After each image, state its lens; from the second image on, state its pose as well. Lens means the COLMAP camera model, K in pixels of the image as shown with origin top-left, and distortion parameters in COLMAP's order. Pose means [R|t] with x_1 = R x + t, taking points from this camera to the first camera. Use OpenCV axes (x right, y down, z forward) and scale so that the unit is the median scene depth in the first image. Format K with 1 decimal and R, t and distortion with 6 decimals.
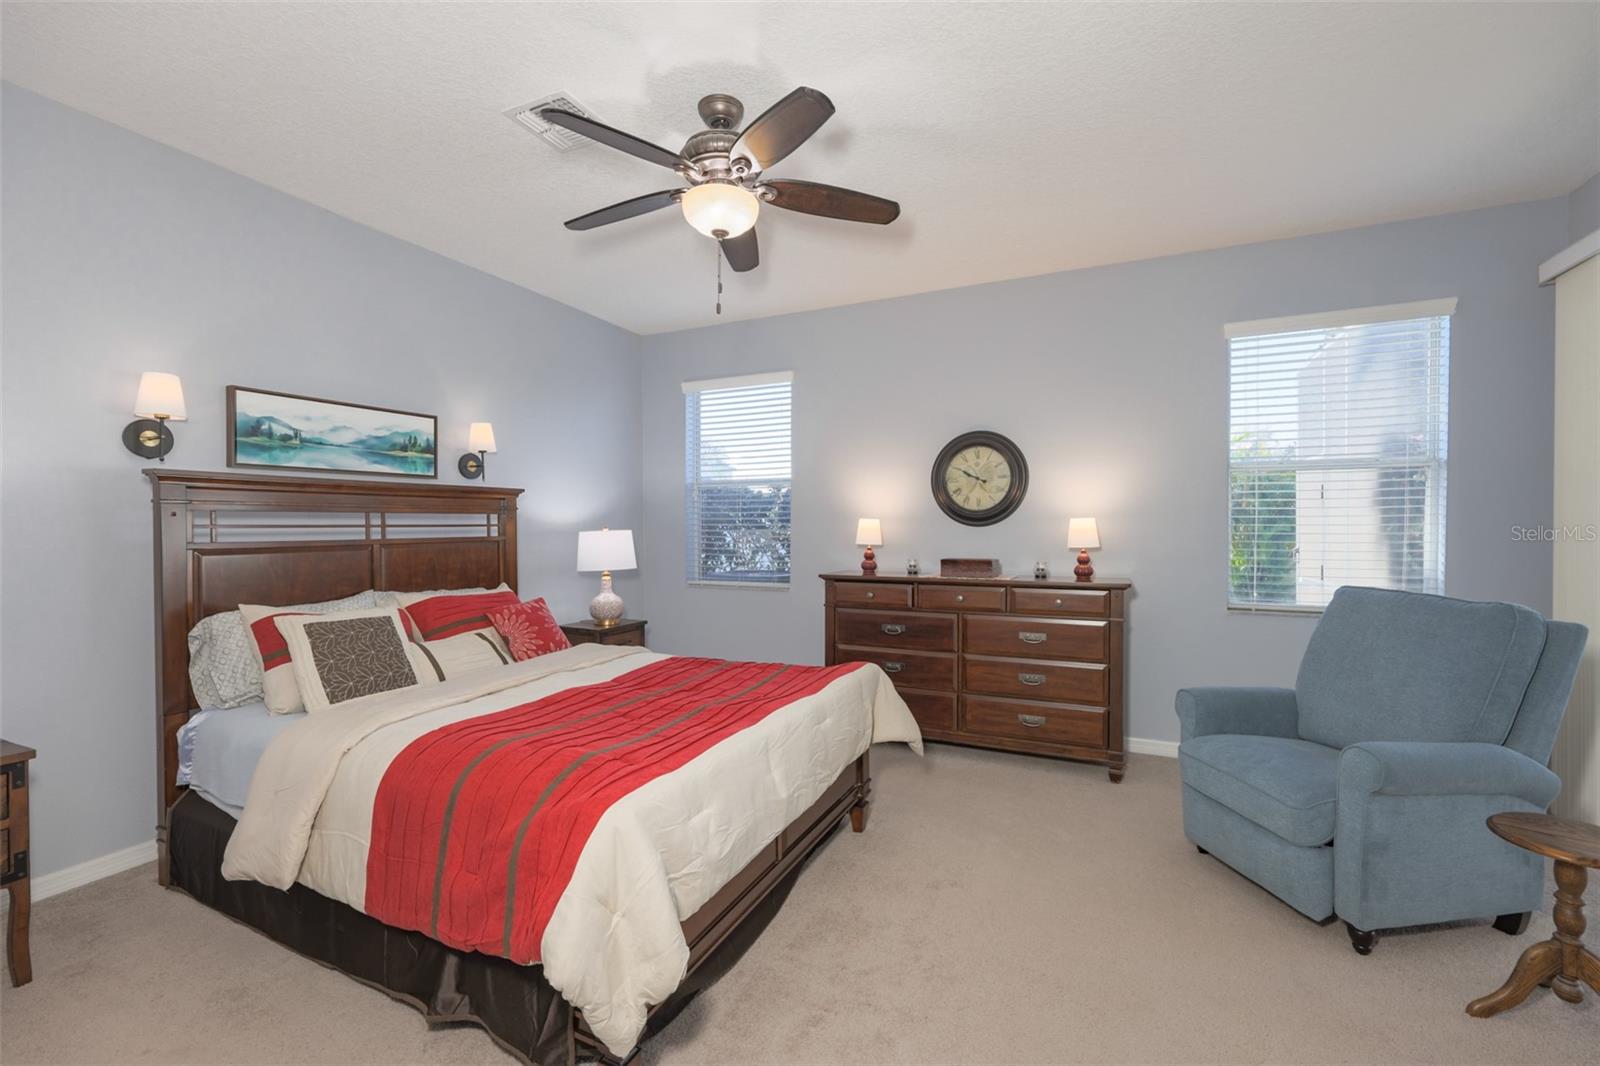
lens RADIAL K [[676.2, 0, 792.2], [0, 676.2, 532.7], [0, 0, 1]] dist [-0.005275, -0.000002]
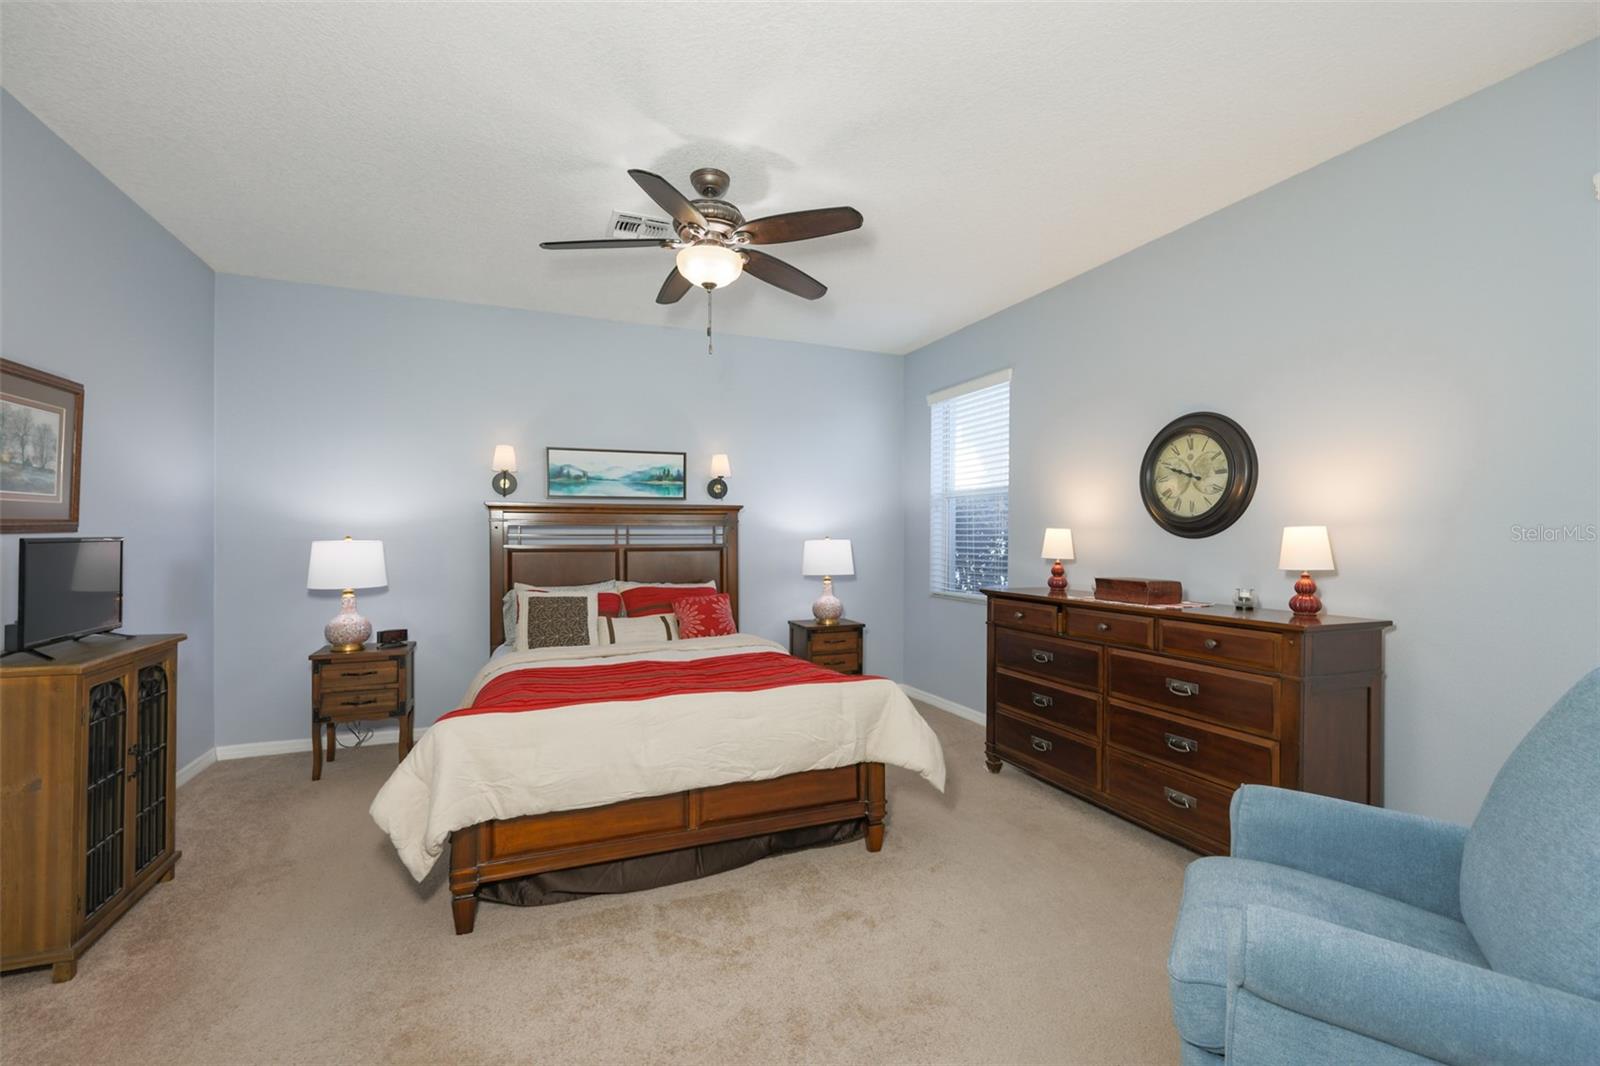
lens RADIAL K [[676.7, 0, 796.7], [0, 676.7, 536.0], [0, 0, 1]] dist [-0.006302, 0.000049]
pose [[0.744053, 0.003889, -0.668109, 0.523055], [-0.010063, 0.999935, -0.005387, -0.003882], [0.668045, 0.010731, 0.744044, 0.156856]]
